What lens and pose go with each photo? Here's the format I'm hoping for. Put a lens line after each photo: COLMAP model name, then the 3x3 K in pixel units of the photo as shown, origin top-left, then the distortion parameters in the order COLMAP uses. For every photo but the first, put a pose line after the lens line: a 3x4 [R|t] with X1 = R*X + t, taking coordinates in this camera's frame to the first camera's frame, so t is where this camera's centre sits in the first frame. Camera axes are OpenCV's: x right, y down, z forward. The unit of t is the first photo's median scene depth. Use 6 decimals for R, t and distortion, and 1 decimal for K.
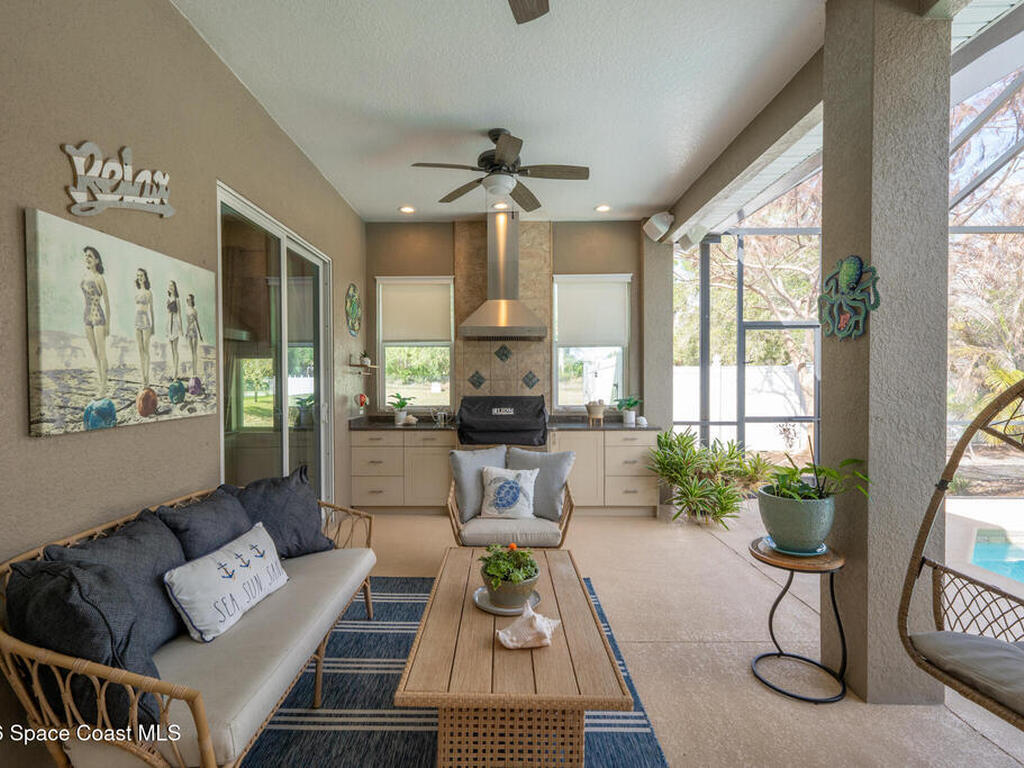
lens RADIAL K [[495.3, 0, 492.4], [0, 495.3, 385.3], [0, 0, 1]] dist [0.025953, 0.000393]
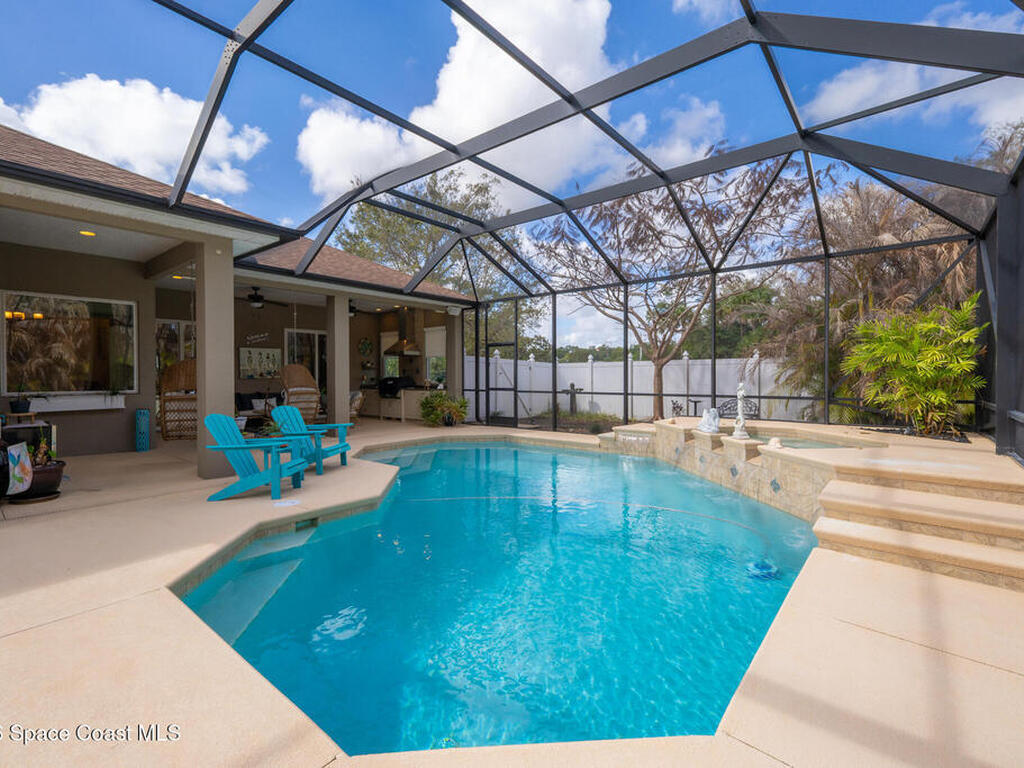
lens RADIAL K [[481.1, 0, 508.6], [0, 481.1, 379.1], [0, 0, 1]] dist [0.004187, 0.001063]
pose [[0.785672, 0.004578, -0.618627, 4.805036], [-0.005592, 0.999984, 0.000297, 0.063677], [0.618618, 0.003226, 0.785685, -1.535663]]
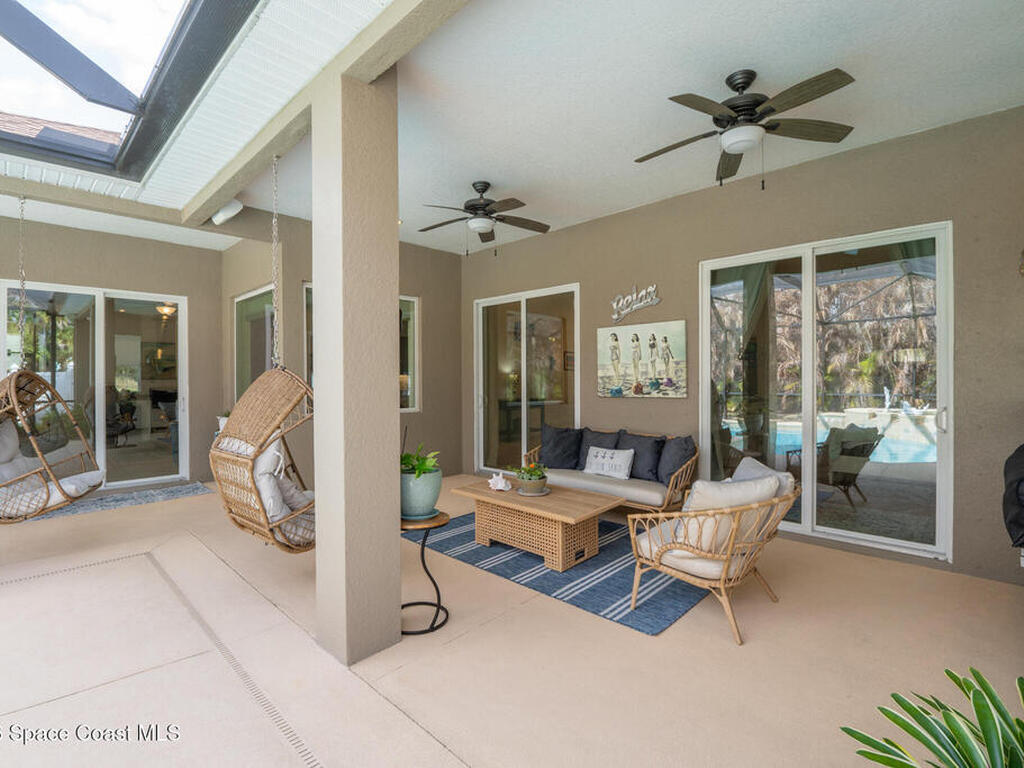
lens RADIAL K [[481.1, 0, 508.6], [0, 481.1, 379.1], [0, 0, 1]] dist [0.004187, 0.001063]
pose [[-0.673628, 0.013532, -0.738947, 1.378216], [0.004261, 0.999887, 0.014427, -0.045635], [0.739058, 0.006570, -0.673609, 2.018292]]
